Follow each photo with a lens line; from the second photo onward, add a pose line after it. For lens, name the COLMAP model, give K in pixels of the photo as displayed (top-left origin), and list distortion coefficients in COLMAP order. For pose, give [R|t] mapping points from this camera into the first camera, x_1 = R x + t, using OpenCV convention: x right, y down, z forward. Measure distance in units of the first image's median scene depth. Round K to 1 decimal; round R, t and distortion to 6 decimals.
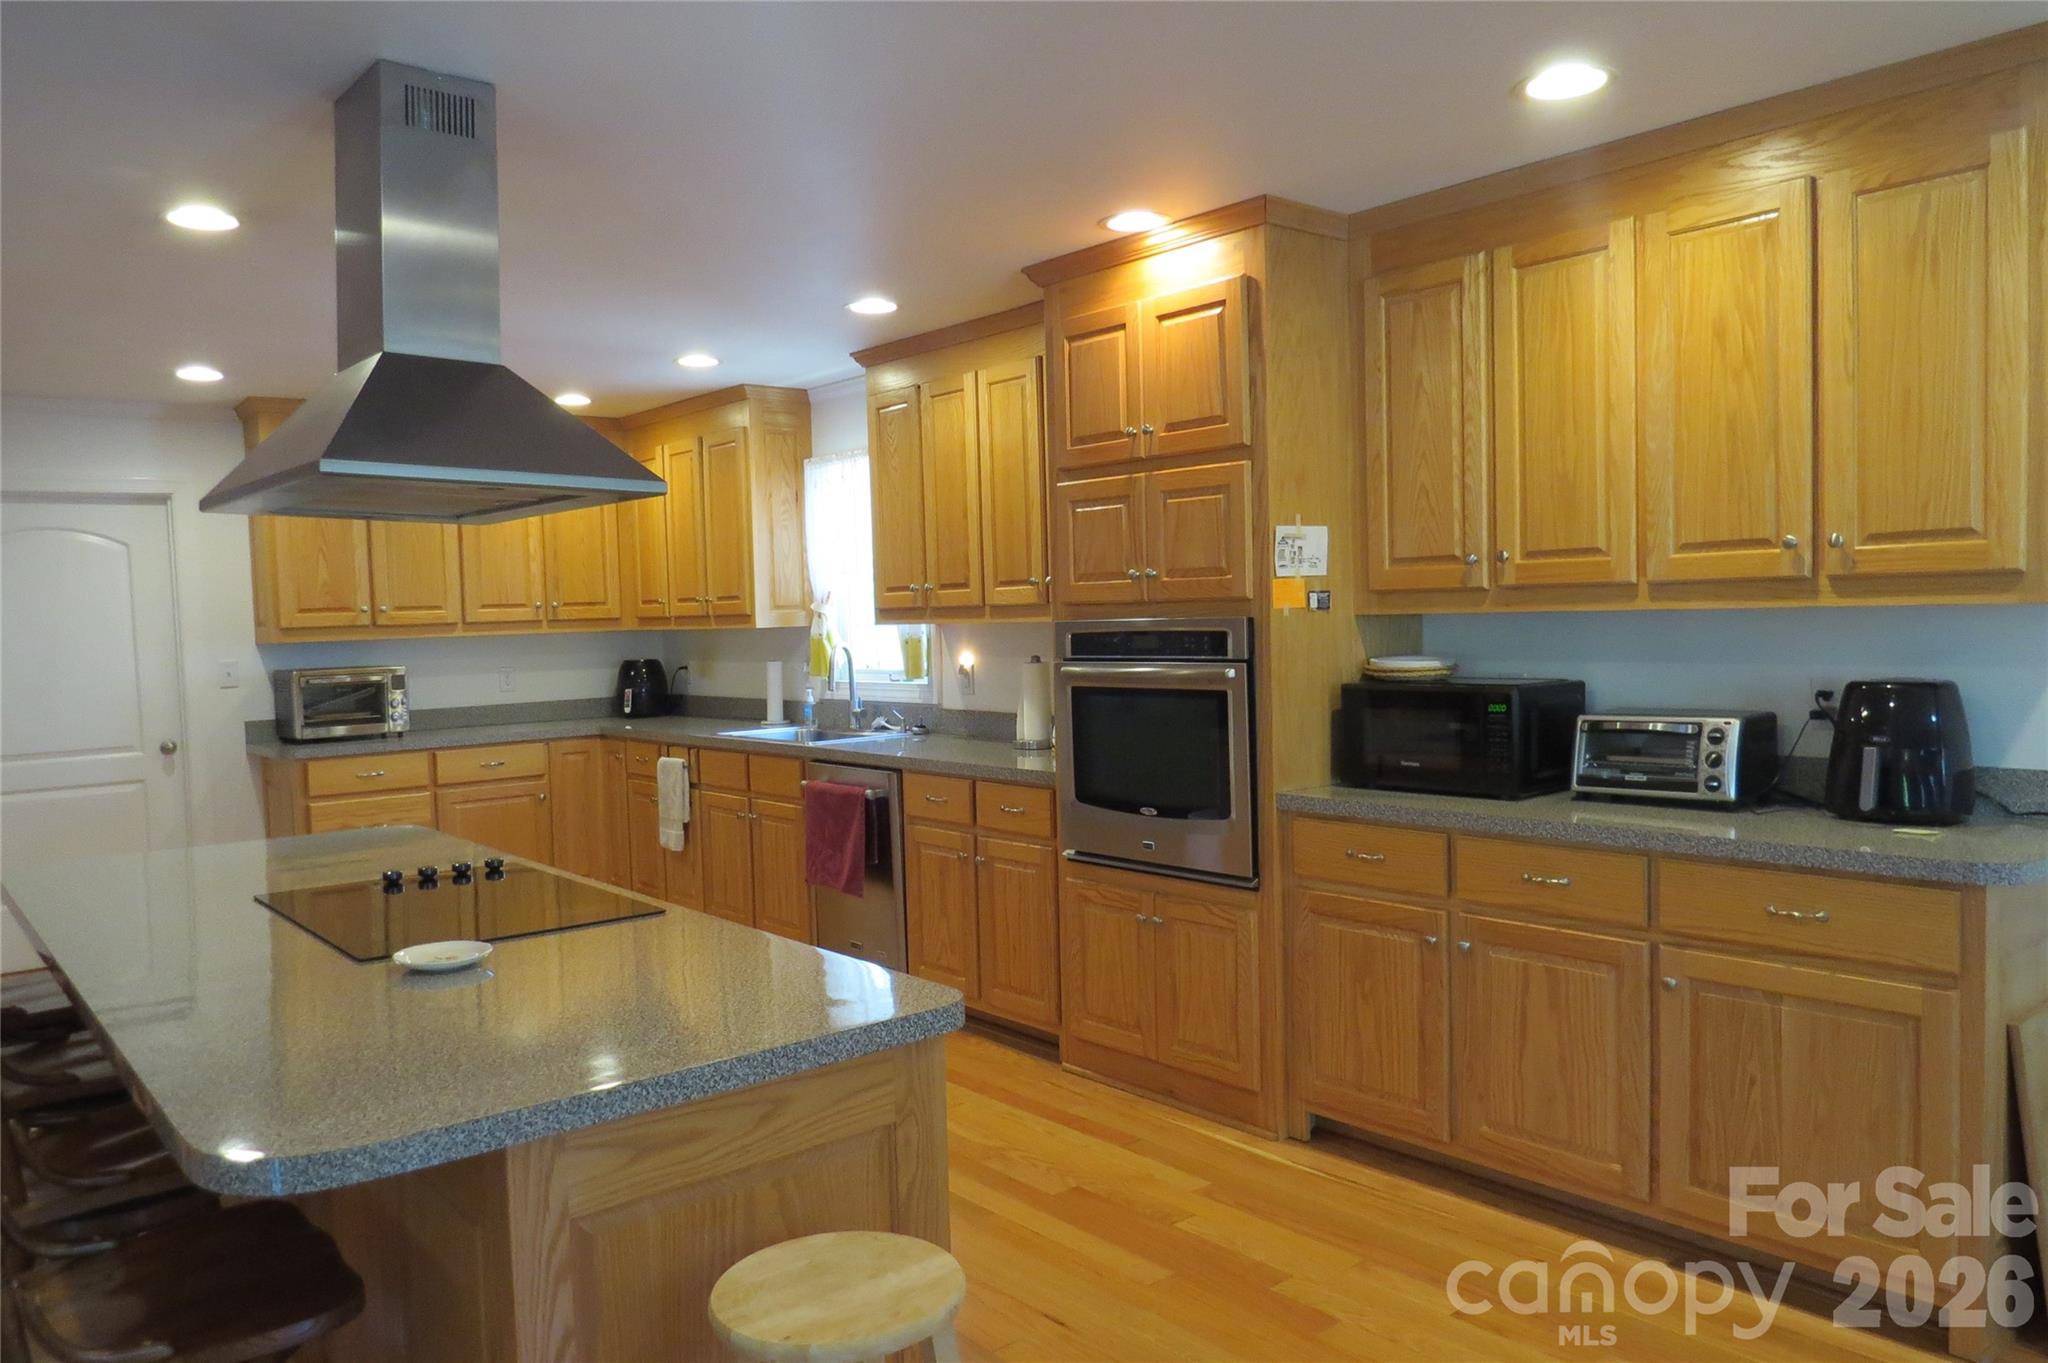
lens RADIAL K [[1460.4, 0, 1024.0], [0, 1460.4, 681.5], [0, 0, 1]] dist [-0.027399, 0.010524]
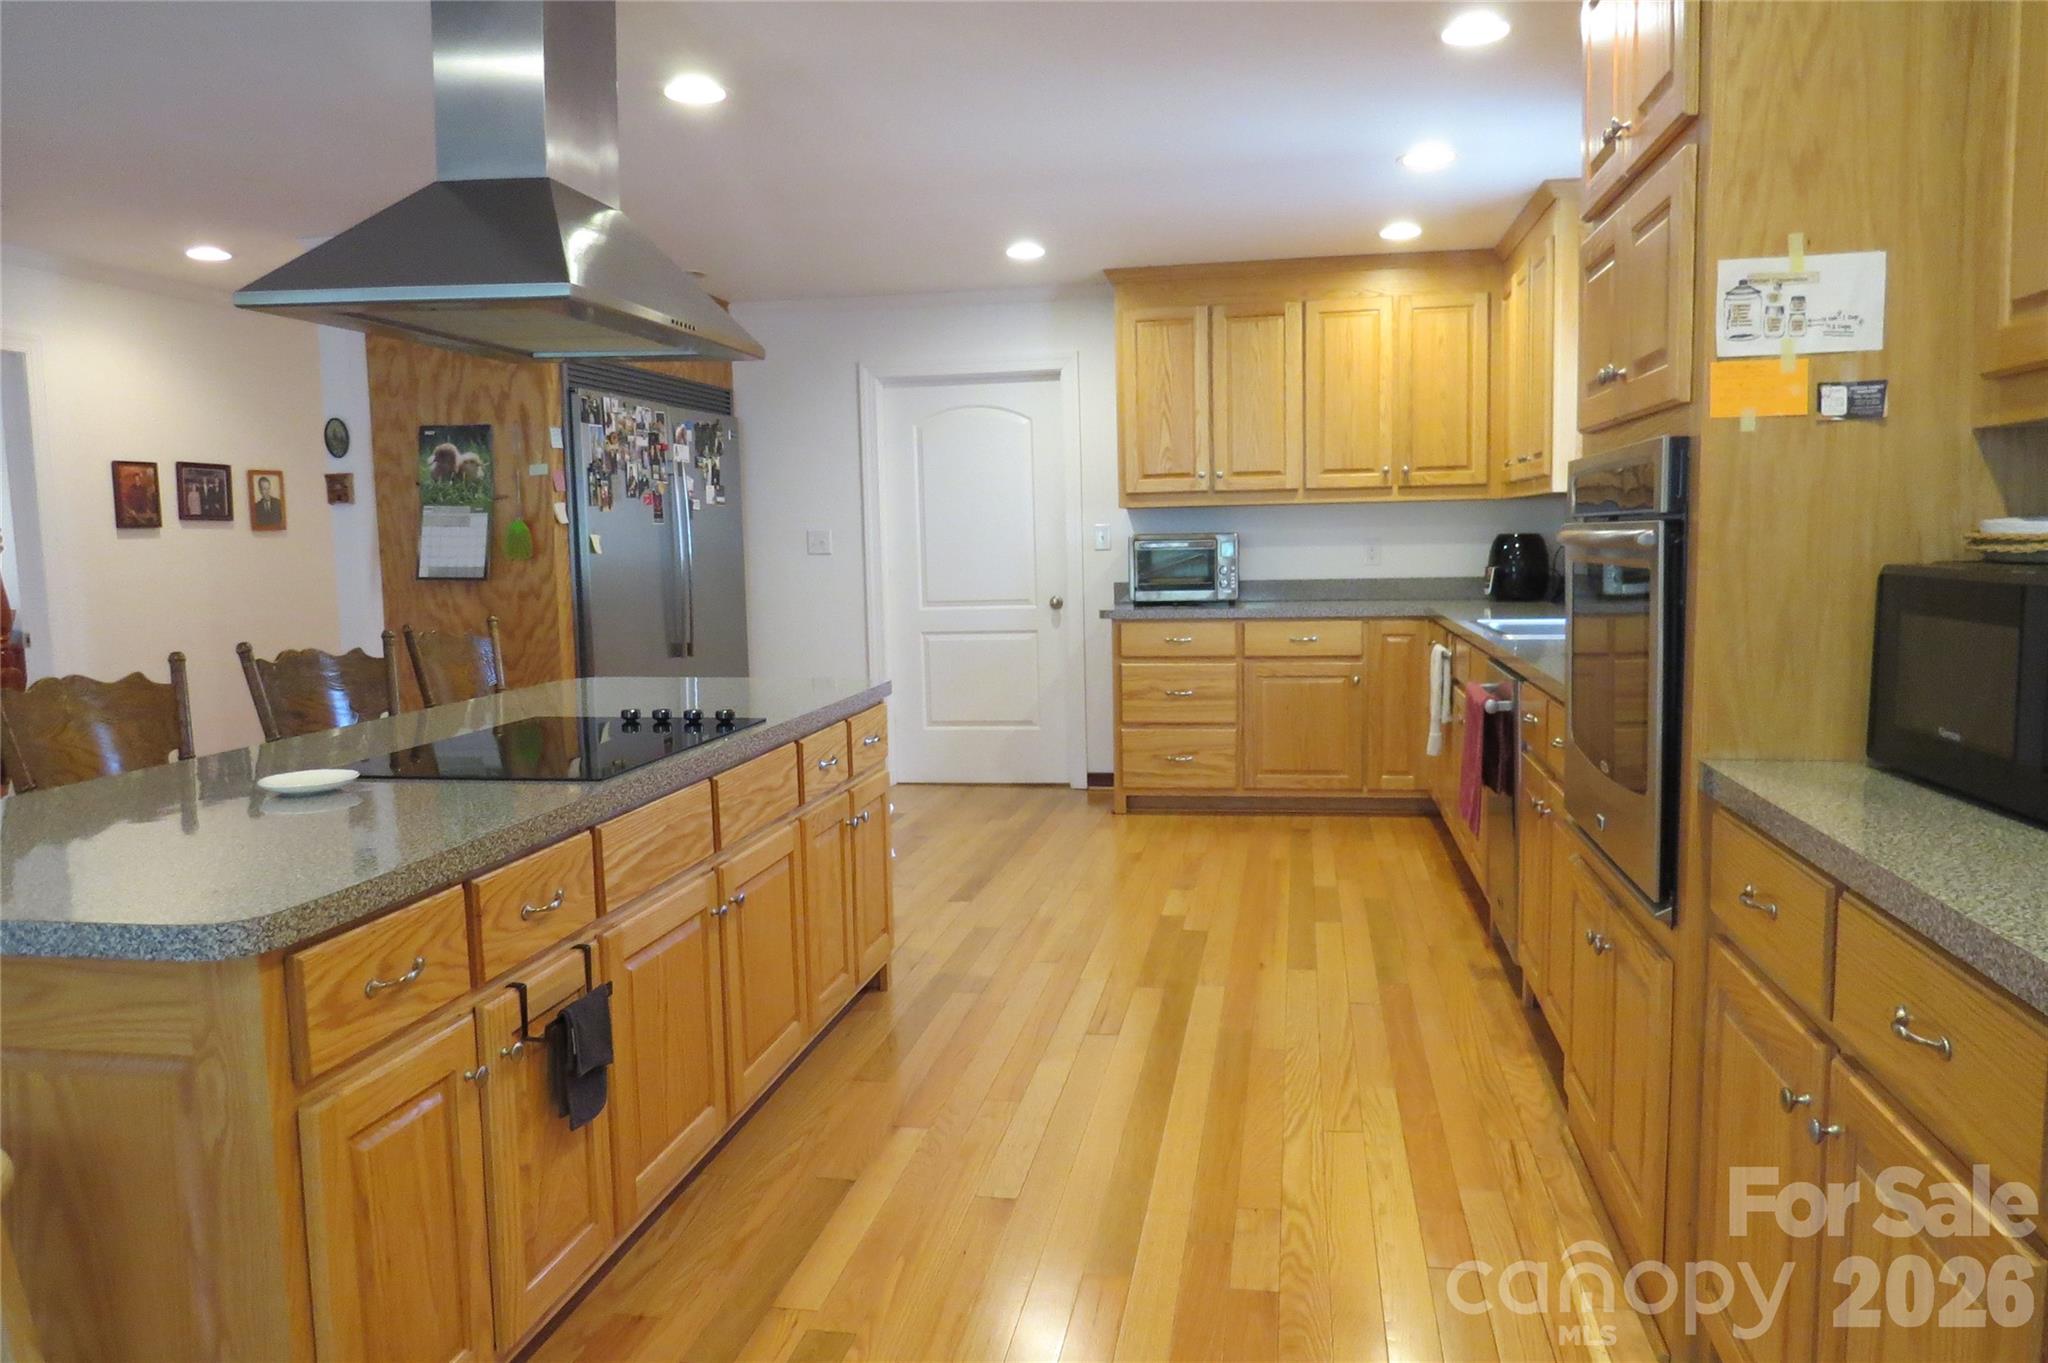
lens RADIAL K [[1460.4, 0, 1024.0], [0, 1460.4, 681.5], [0, 0, 1]] dist [-0.027399, 0.010524]
pose [[0.640757, 0.092995, -0.762091, 0.248849], [-0.034871, 0.995138, 0.092114, 0.003534], [0.766952, -0.032448, 0.640884, 0.270181]]
